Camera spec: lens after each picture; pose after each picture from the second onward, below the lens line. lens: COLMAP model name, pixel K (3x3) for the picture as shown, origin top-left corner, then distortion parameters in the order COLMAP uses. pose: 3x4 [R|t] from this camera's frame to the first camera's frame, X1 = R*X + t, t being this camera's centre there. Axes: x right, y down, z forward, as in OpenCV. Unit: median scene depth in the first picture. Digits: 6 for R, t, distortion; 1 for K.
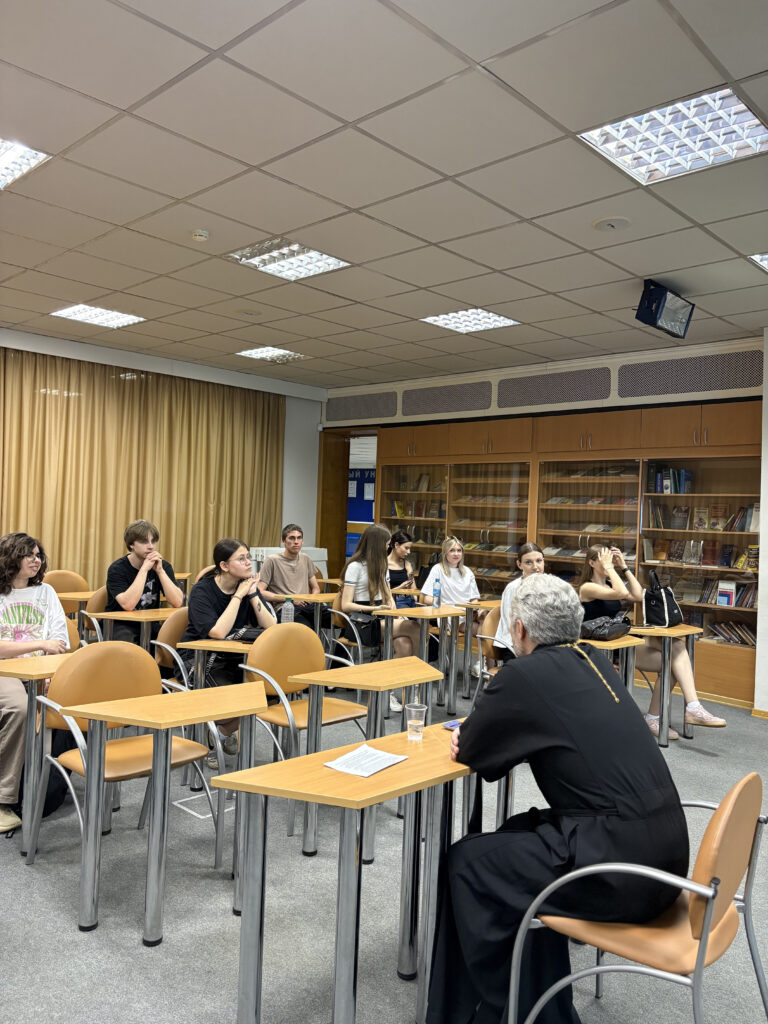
lens RADIAL K [[803.7, 0, 383.6], [0, 803.7, 530.5], [0, 0, 1]] dist [0.079053, -0.000268]
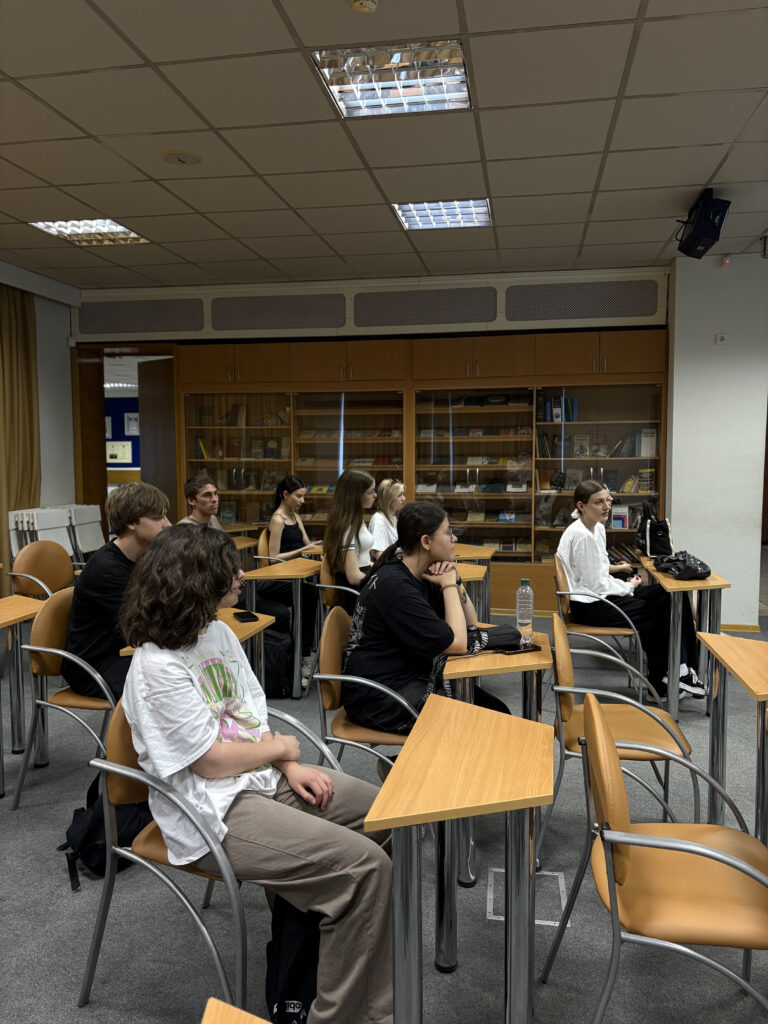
lens RADIAL K [[767.8, 0, 399.9], [0, 767.8, 511.6], [0, 0, 1]] dist [0.195306, -0.487956]
pose [[0.818465, -0.083617, 0.568439, -0.321715], [0.049034, 0.995909, 0.075897, -0.016350], [-0.572460, -0.034246, 0.819217, 0.300027]]
